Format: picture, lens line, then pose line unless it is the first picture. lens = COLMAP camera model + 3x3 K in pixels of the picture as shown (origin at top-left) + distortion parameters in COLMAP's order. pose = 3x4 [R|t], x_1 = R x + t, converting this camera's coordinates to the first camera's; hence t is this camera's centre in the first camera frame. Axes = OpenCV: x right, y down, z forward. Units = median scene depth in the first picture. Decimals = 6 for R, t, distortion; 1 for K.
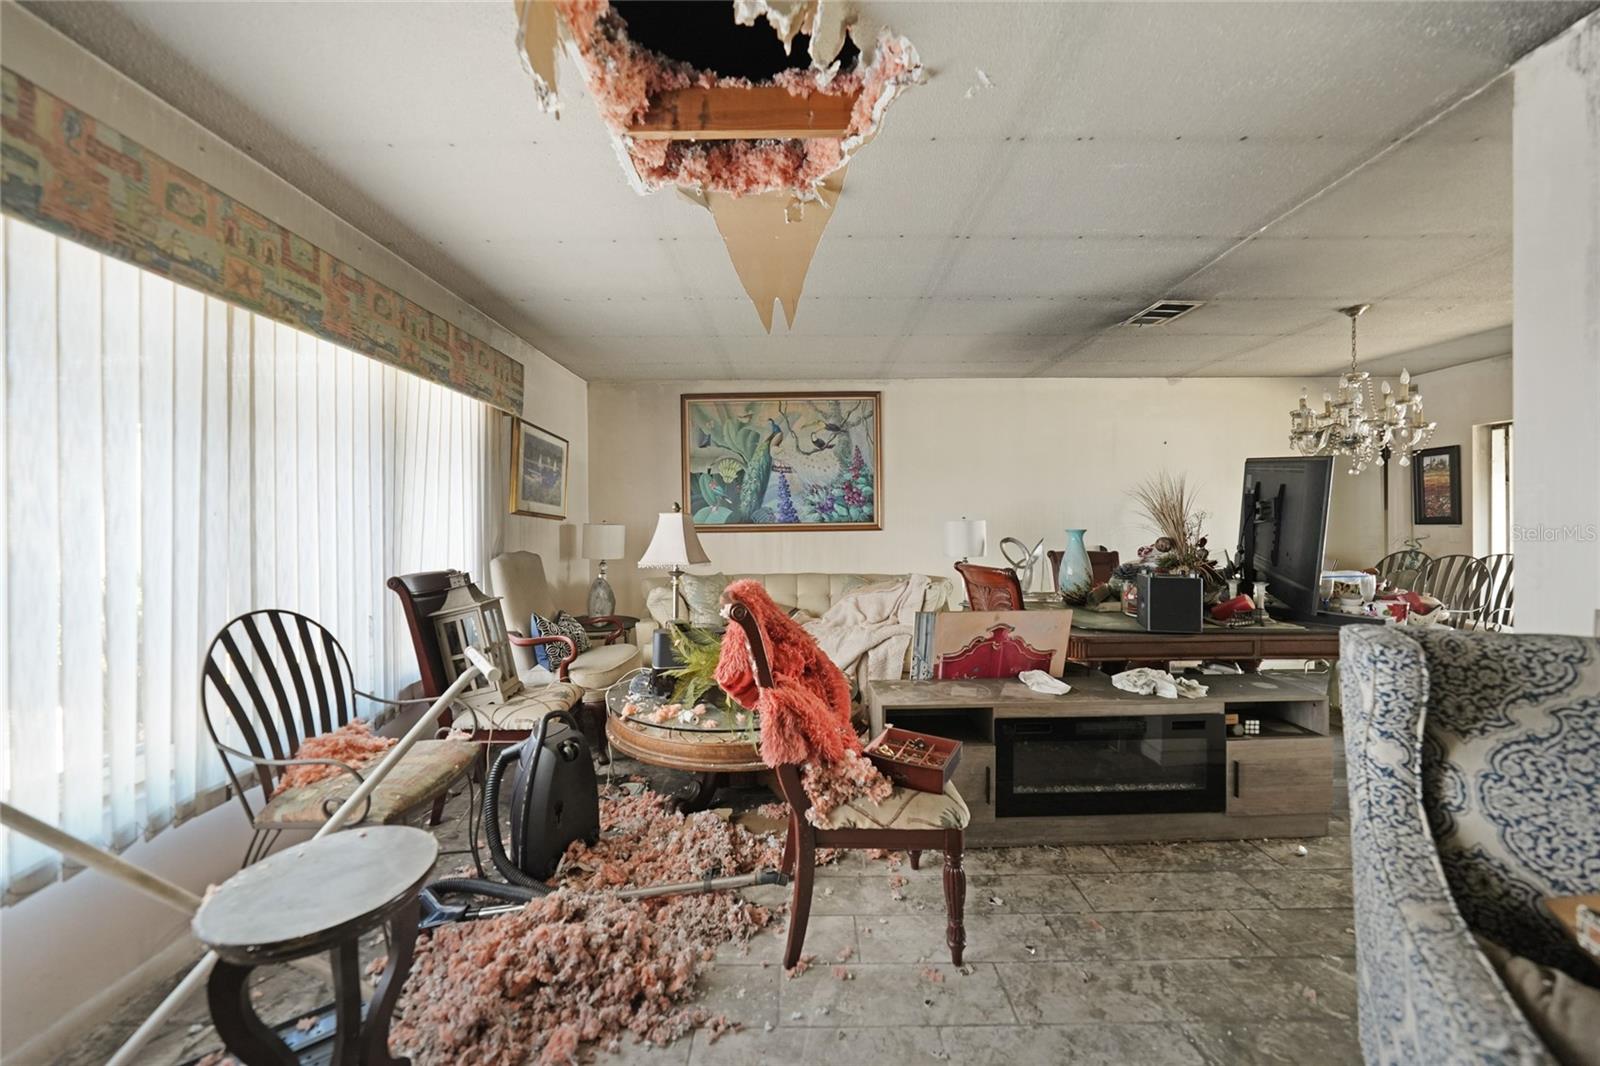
lens RADIAL K [[555.6, 0, 801.9], [0, 555.6, 530.4], [0, 0, 1]] dist [-0.030637, 0.008007]
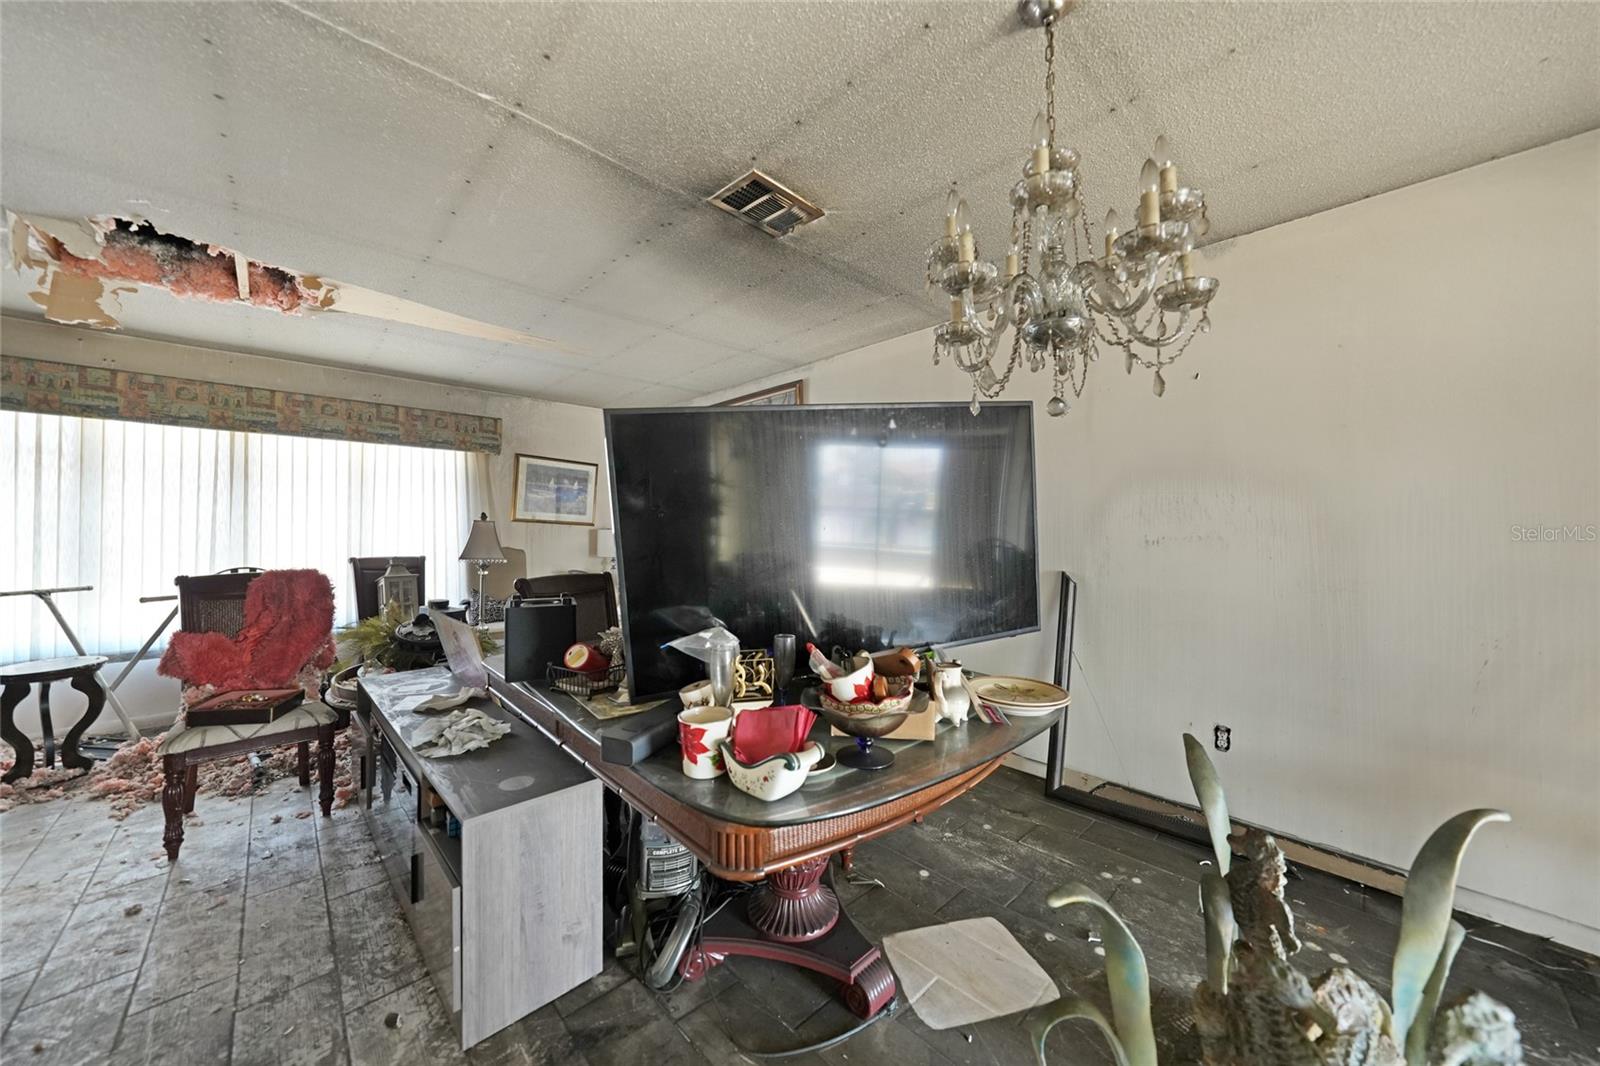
lens RADIAL K [[555.6, 0, 801.9], [0, 555.6, 530.4], [0, 0, 1]] dist [-0.030637, 0.008007]
pose [[0.701529, 0.007676, -0.712599, 0.913998], [-0.016573, 0.999847, -0.005546, -0.009319], [0.712448, 0.015701, 0.701549, 0.461511]]
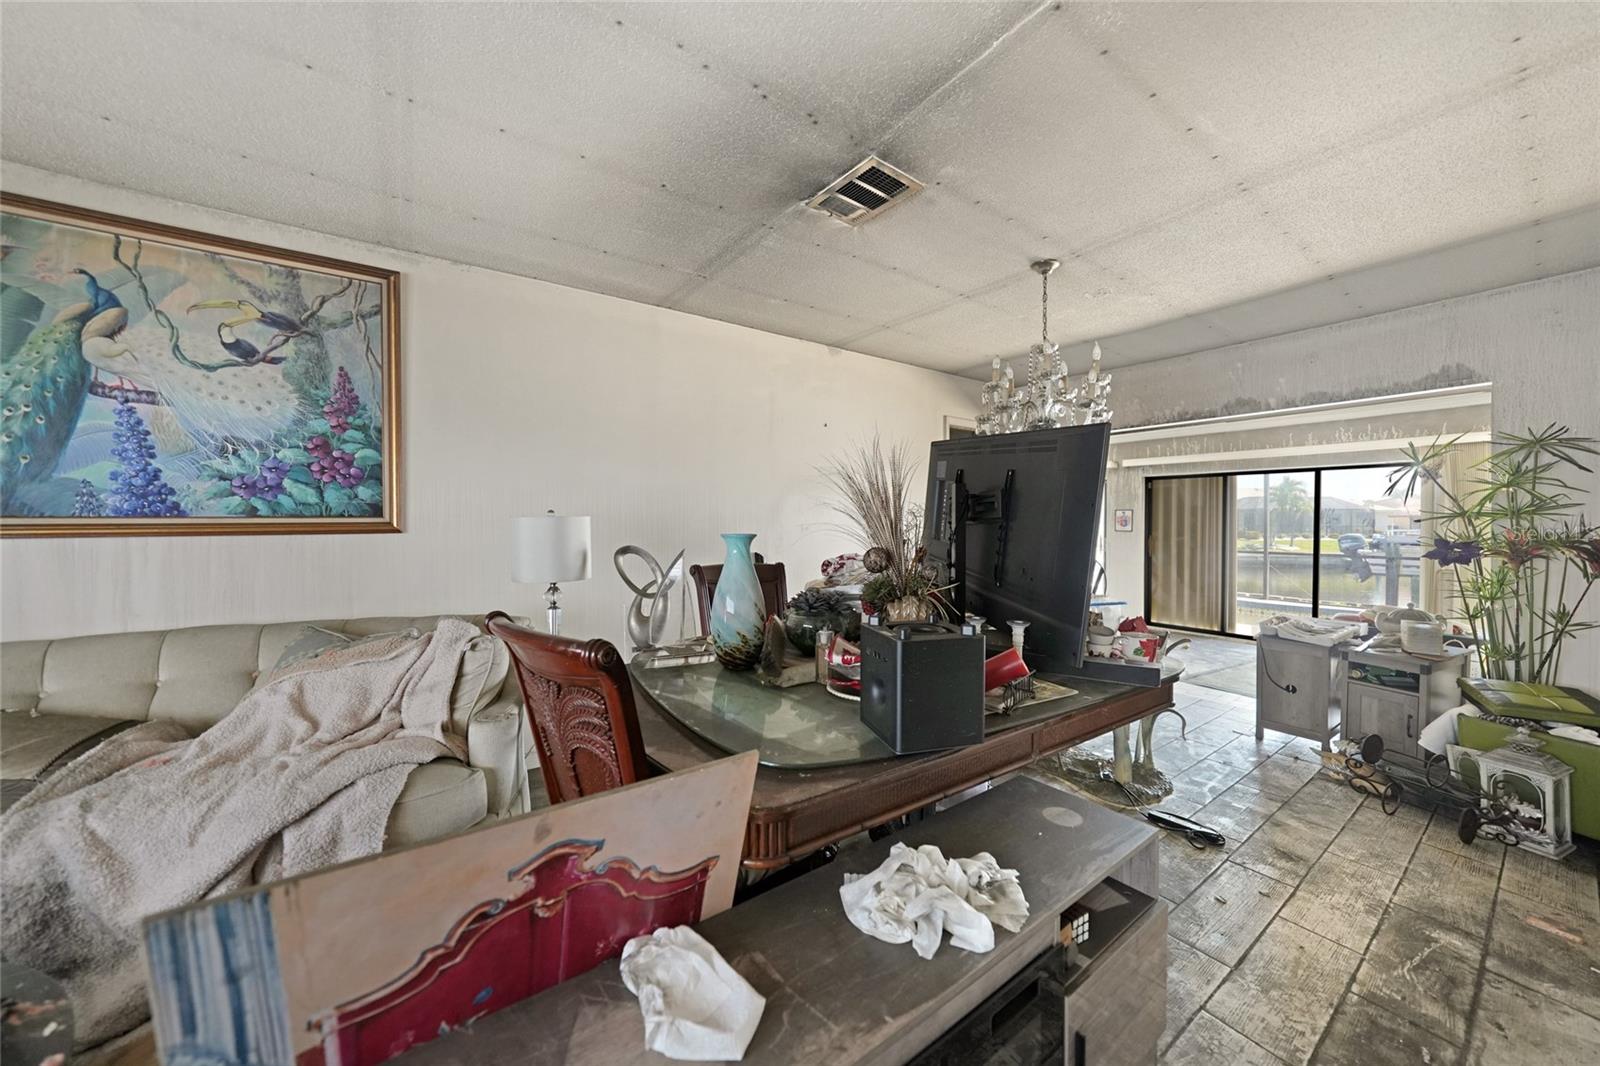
lens RADIAL K [[555.6, 0, 801.9], [0, 555.6, 530.4], [0, 0, 1]] dist [-0.030637, 0.008007]
pose [[0.812685, 0.000047, 0.582703, 0.180376], [-0.002071, 0.999994, 0.002808, -0.005608], [-0.582699, -0.003489, 0.812680, 0.413777]]
